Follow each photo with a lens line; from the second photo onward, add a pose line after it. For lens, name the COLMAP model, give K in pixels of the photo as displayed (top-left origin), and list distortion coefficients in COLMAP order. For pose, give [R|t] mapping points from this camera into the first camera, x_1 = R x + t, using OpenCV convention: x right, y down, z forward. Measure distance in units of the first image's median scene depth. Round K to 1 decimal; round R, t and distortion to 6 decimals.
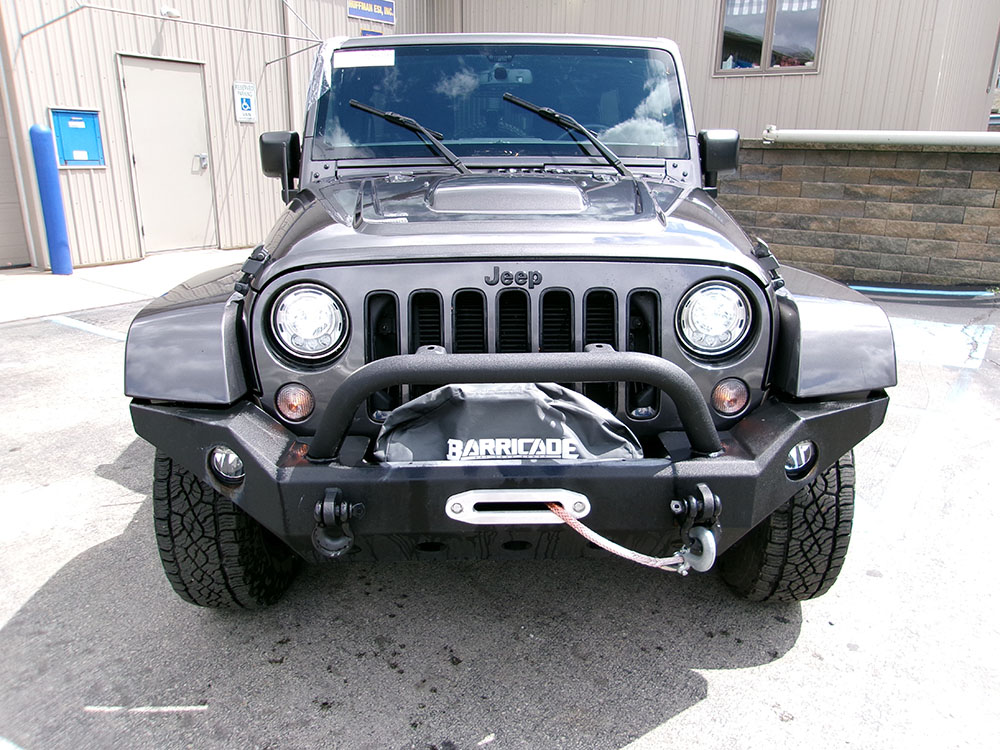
lens RADIAL K [[784.9, 0, 499.3], [0, 784.9, 379.9], [0, 0, 1]] dist [-0.022650, 0.012301]
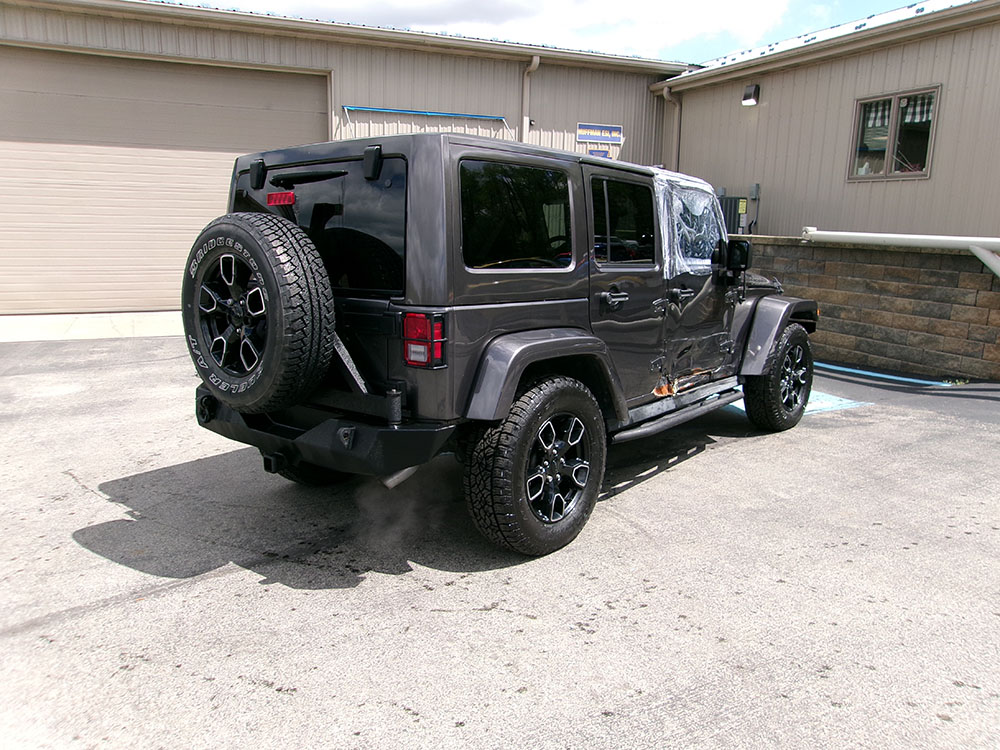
lens RADIAL K [[784.9, 0, 509.9], [0, 784.9, 374.2], [0, 0, 1]] dist [-0.022650, 0.012301]
pose [[0.848405, 0.107697, -0.518277, 0.624946], [-0.162876, 0.984696, -0.062005, 0.035578], [0.503667, 0.137020, 0.852962, -0.195341]]
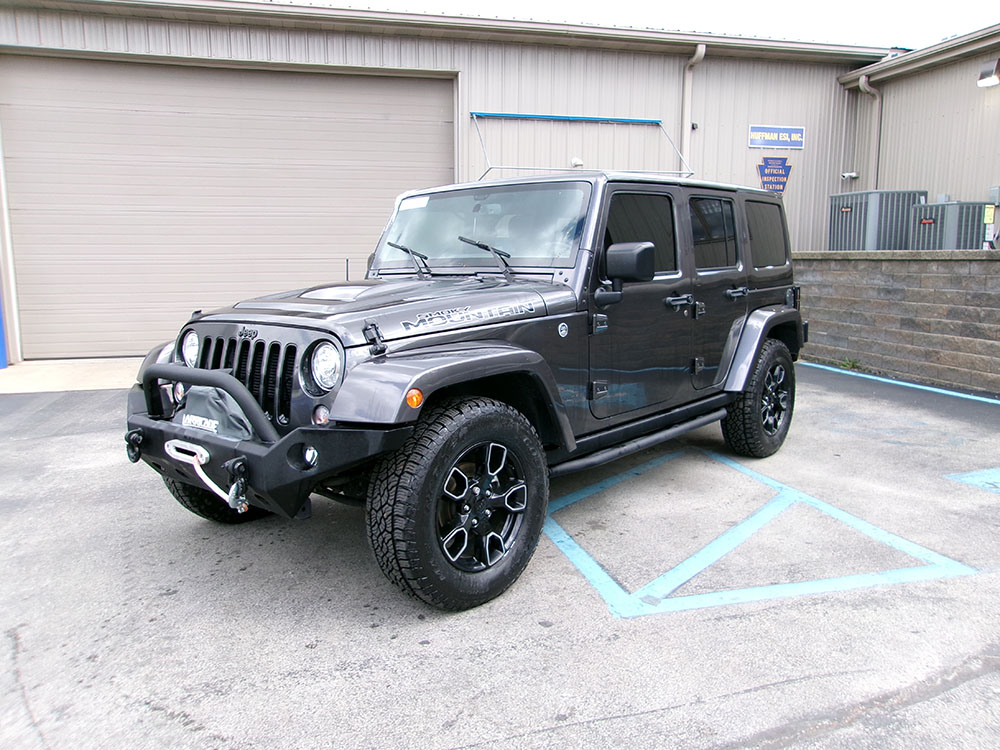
lens RADIAL K [[784.9, 0, 498.4], [0, 784.9, 379.2], [0, 0, 1]] dist [-0.022650, 0.012301]
pose [[0.748304, 0.090560, -0.657145, 0.414200], [-0.183611, 0.980210, -0.073999, -0.000605], [0.637439, 0.176033, 0.750123, 0.017197]]
